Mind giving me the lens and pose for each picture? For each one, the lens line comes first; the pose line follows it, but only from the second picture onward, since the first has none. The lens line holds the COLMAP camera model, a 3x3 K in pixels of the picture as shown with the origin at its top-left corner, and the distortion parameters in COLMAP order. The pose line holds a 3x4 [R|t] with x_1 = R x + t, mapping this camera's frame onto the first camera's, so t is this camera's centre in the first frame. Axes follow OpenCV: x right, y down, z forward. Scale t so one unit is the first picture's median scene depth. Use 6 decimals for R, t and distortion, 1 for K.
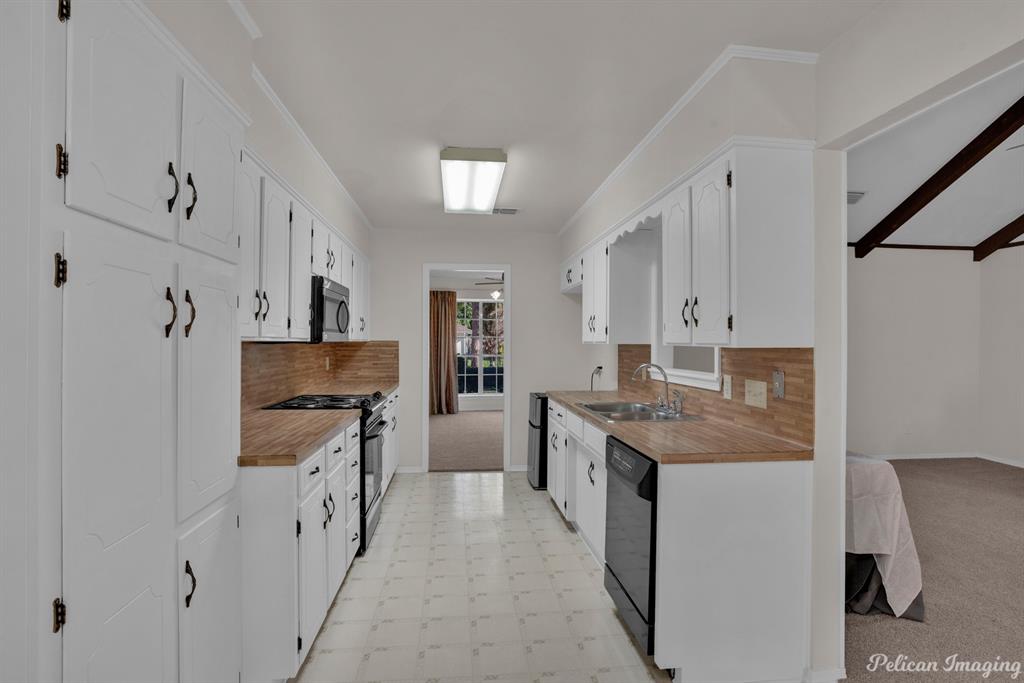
lens RADIAL K [[526.7, 0, 512.0], [0, 526.7, 341.5], [0, 0, 1]] dist [-0.002164, 0.000159]
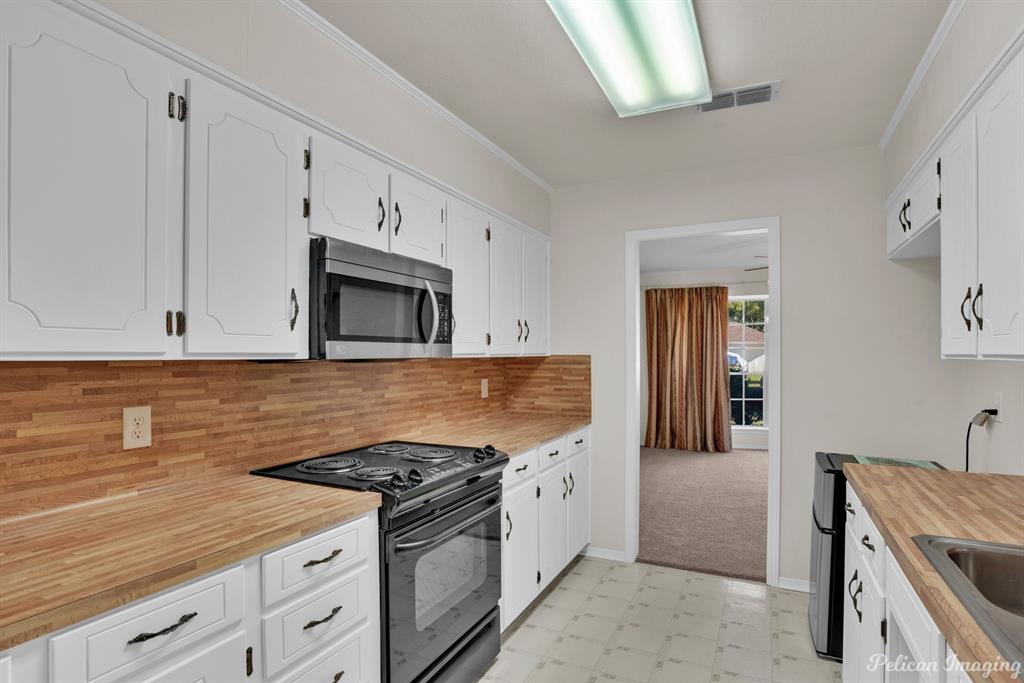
lens RADIAL K [[527.2, 0, 508.3], [0, 527.2, 358.6], [0, 0, 1]] dist [-0.043061, 0.000432]
pose [[0.842945, -0.003063, -0.537991, 0.072486], [0.007150, 0.999959, 0.005510, -0.001724], [0.537952, -0.008492, 0.842933, 0.556468]]
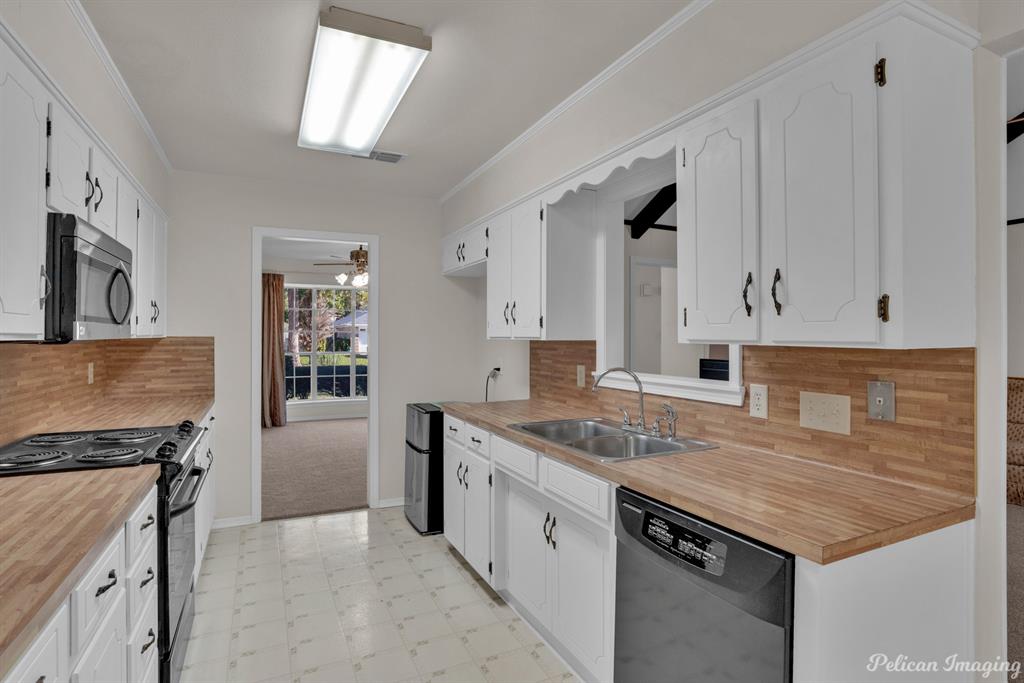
lens RADIAL K [[527.3, 0, 512.4], [0, 527.3, 332.9], [0, 0, 1]] dist [-0.022936, 0.001282]
pose [[0.944166, -0.001782, 0.329464, -0.102169], [0.003267, 0.999987, -0.003955, -0.002978], [-0.329453, 0.004810, 0.944160, 0.318821]]
